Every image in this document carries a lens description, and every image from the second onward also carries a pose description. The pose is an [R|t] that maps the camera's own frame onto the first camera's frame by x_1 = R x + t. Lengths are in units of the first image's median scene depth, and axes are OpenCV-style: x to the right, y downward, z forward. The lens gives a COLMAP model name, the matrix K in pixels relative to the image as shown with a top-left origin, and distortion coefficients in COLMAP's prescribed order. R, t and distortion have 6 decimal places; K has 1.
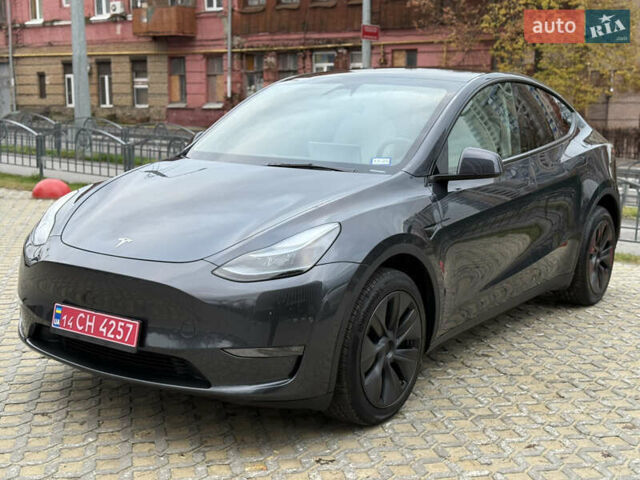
lens RADIAL K [[861.6, 0, 320.0], [0, 861.6, 240.0], [0, 0, 1]] dist [0.027974, -0.008969]
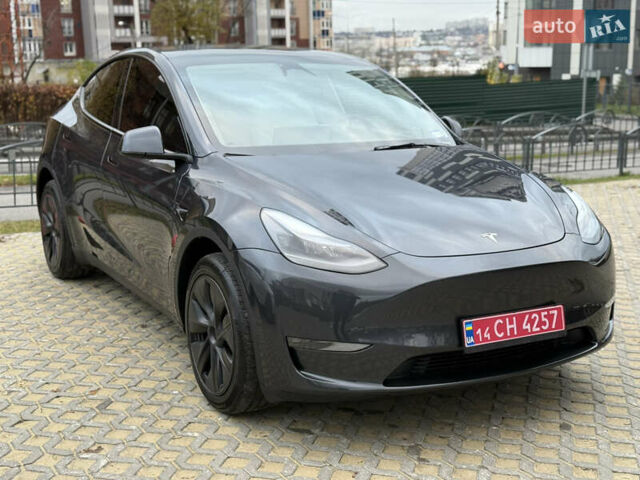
lens RADIAL K [[861.6, 0, 320.0], [0, 861.6, 240.0], [0, 0, 1]] dist [0.027974, -0.008969]
pose [[0.471975, -0.193853, 0.860035, -0.976663], [0.149355, 0.979007, 0.138706, -0.133615], [-0.868869, 0.062985, 0.491019, 0.596215]]
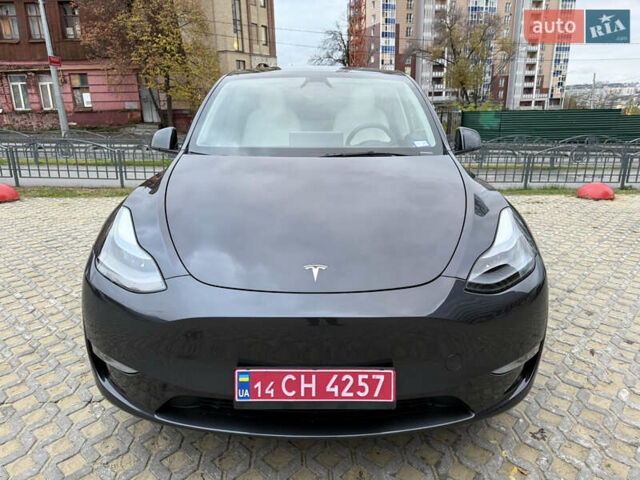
lens RADIAL K [[447.7, 0, 320.0], [0, 447.7, 240.0], [0, 0, 1]] dist [0.007077, -0.006429]
pose [[0.829390, -0.180105, 0.528843, -0.372237], [0.108782, 0.980555, 0.163338, -0.077926], [-0.547977, -0.077942, 0.832854, 0.565735]]
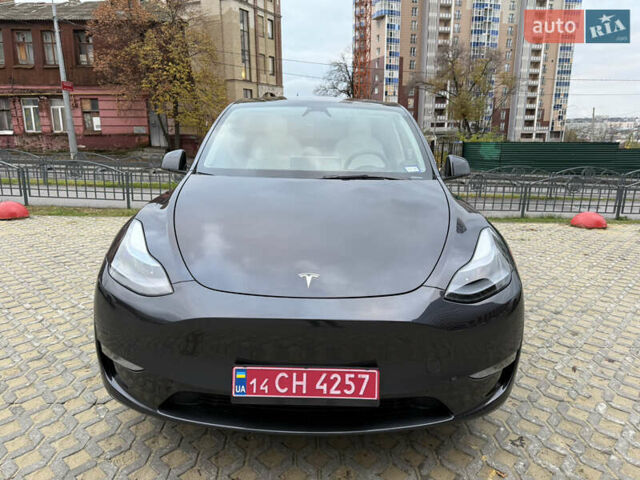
lens RADIAL K [[447.7, 0, 320.0], [0, 447.7, 240.0], [0, 0, 1]] dist [0.007077, -0.006429]
pose [[0.835146, -0.131591, 0.534055, -0.387993], [0.088871, 0.990485, 0.105080, -0.070230], [-0.542800, -0.040295, 0.838895, 0.529881]]
